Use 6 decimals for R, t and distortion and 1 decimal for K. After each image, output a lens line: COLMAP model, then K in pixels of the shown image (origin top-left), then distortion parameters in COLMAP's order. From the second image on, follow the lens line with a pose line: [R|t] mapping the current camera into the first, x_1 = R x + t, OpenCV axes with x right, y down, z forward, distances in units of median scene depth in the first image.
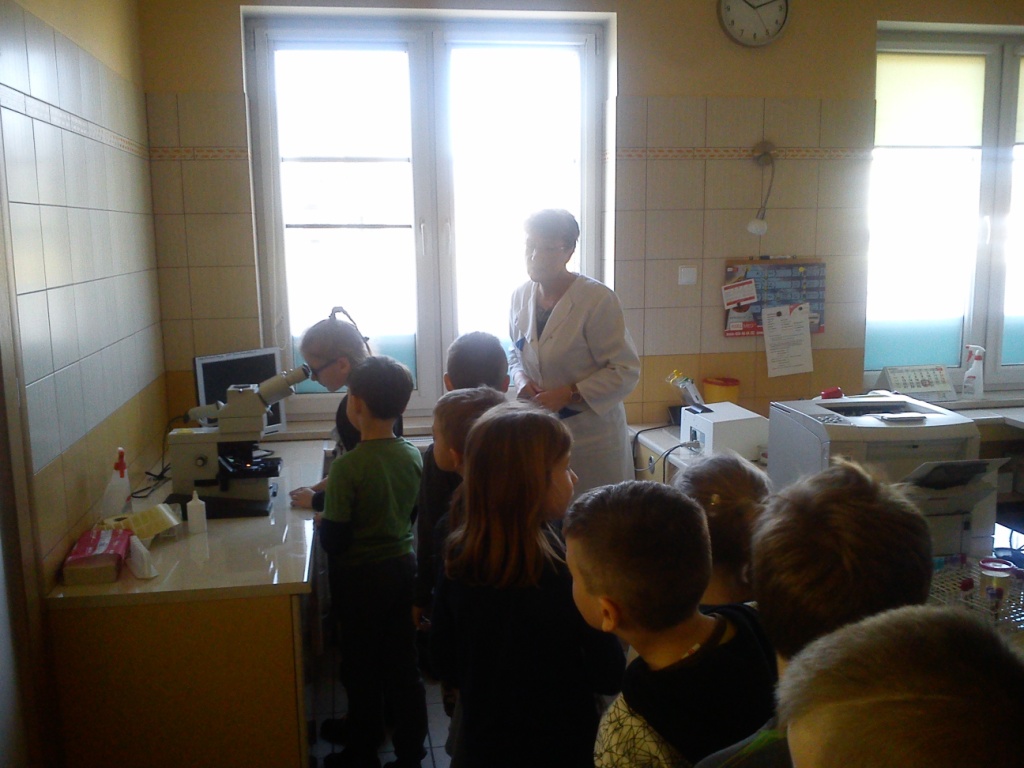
lens RADIAL K [[1038.8, 0, 530.9], [0, 1038.8, 420.1], [0, 0, 1]] dist [0.089760, -0.364768]
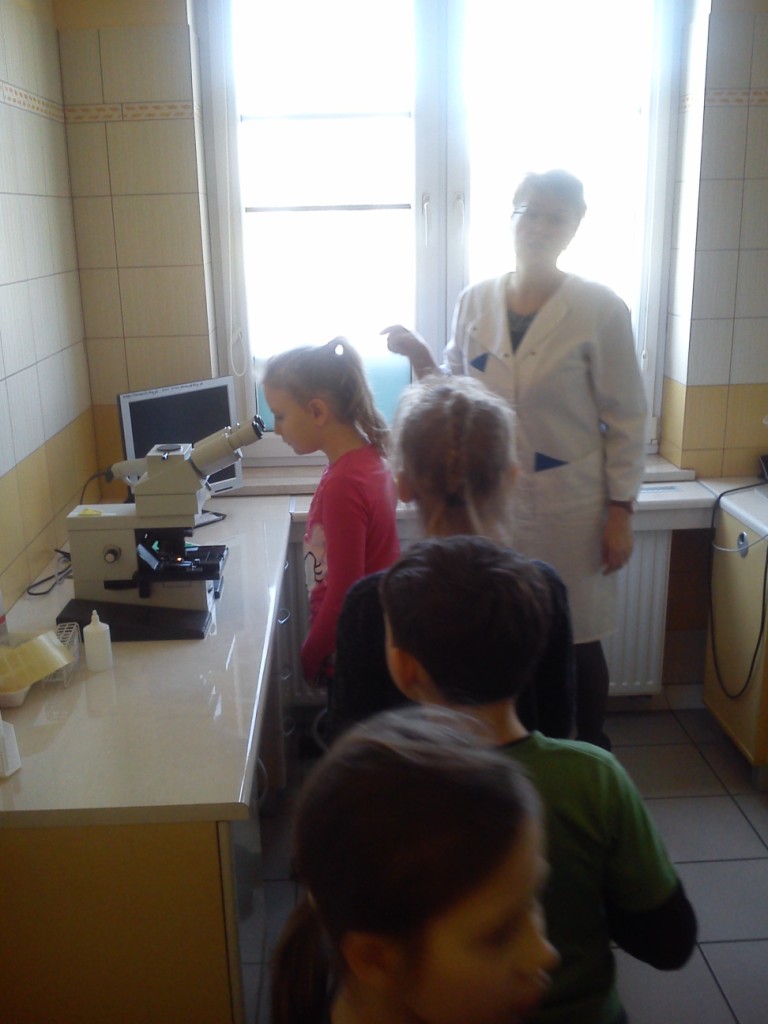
lens RADIAL K [[1038.8, 0, 337.9], [0, 1038.8, 513.2], [0, 0, 1]] dist [0.089760, -0.364768]
pose [[0.985179, 0.030856, -0.168730, -0.044422], [-0.013458, 0.994560, 0.103295, -0.058571], [0.170999, -0.099494, 0.980235, 0.313817]]
